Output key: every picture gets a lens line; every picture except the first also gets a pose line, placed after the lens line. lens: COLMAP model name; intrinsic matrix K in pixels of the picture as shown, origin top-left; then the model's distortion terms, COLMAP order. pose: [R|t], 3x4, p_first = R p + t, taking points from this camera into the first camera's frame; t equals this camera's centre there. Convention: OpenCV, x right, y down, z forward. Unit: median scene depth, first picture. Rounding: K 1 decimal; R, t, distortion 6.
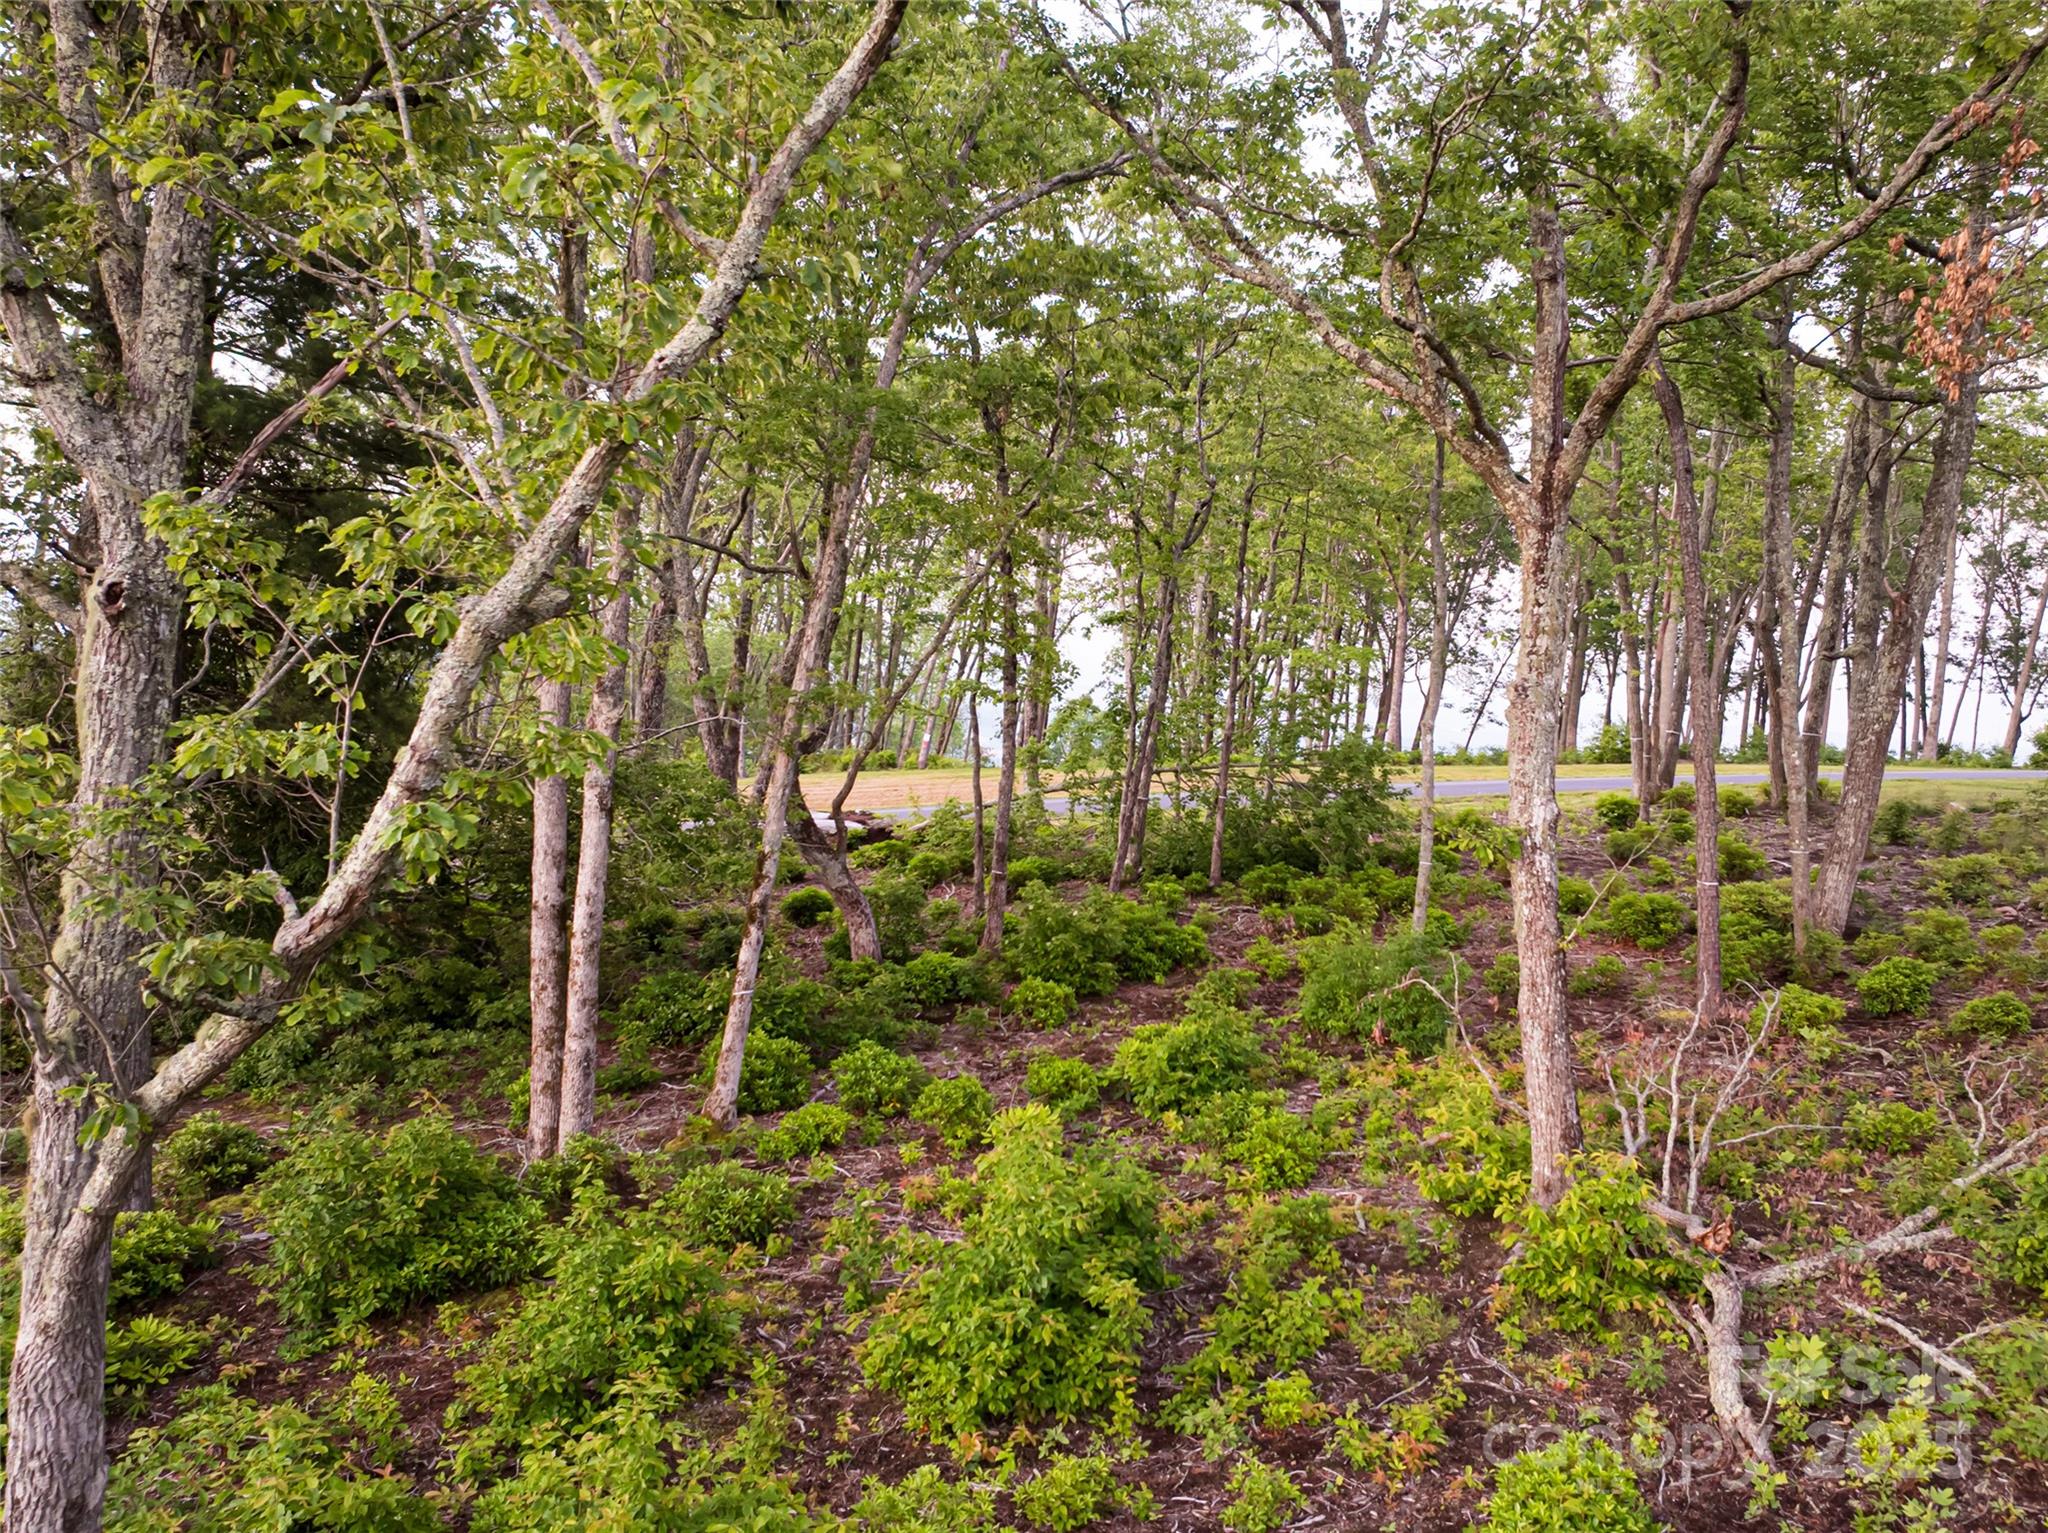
lens RADIAL K [[1428.1, 0, 1035.2], [0, 1428.1, 755.2], [0, 0, 1]] dist [-0.011800, -0.000671]
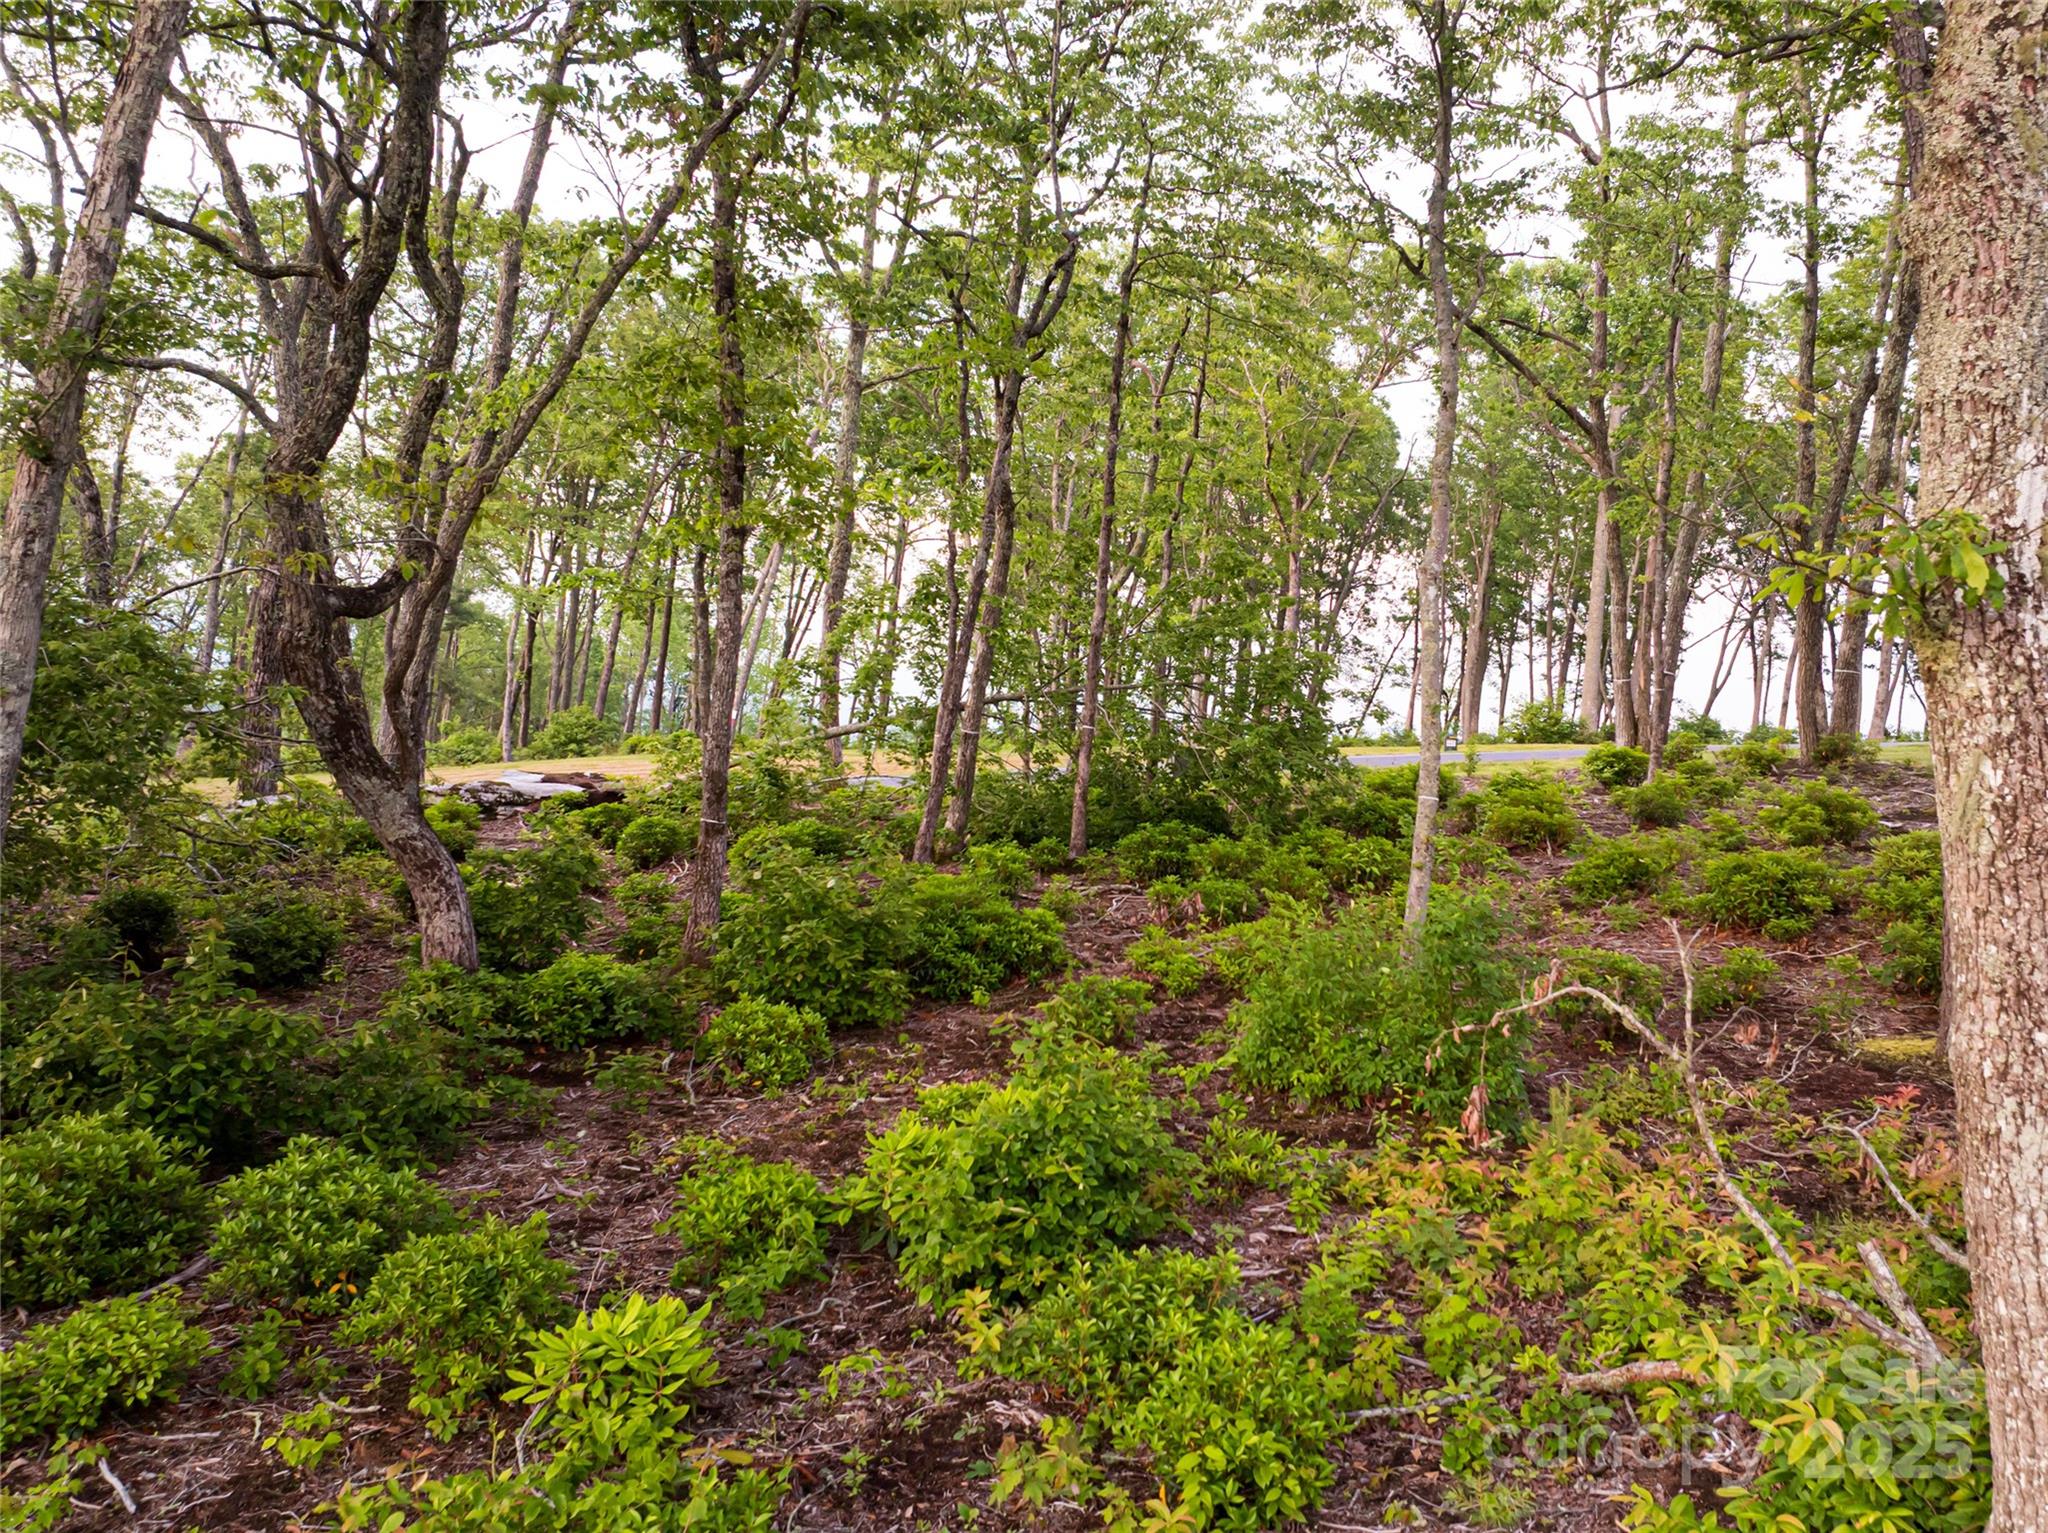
lens RADIAL K [[1446.3, 0, 1020.1], [0, 1446.3, 779.3], [0, 0, 1]] dist [-0.008910, -0.000039]
pose [[0.996307, 0.001083, 0.085853, 0.055304], [-0.001227, 0.999998, 0.001623, 0.071444], [-0.085851, -0.001722, 0.996307, 0.439156]]
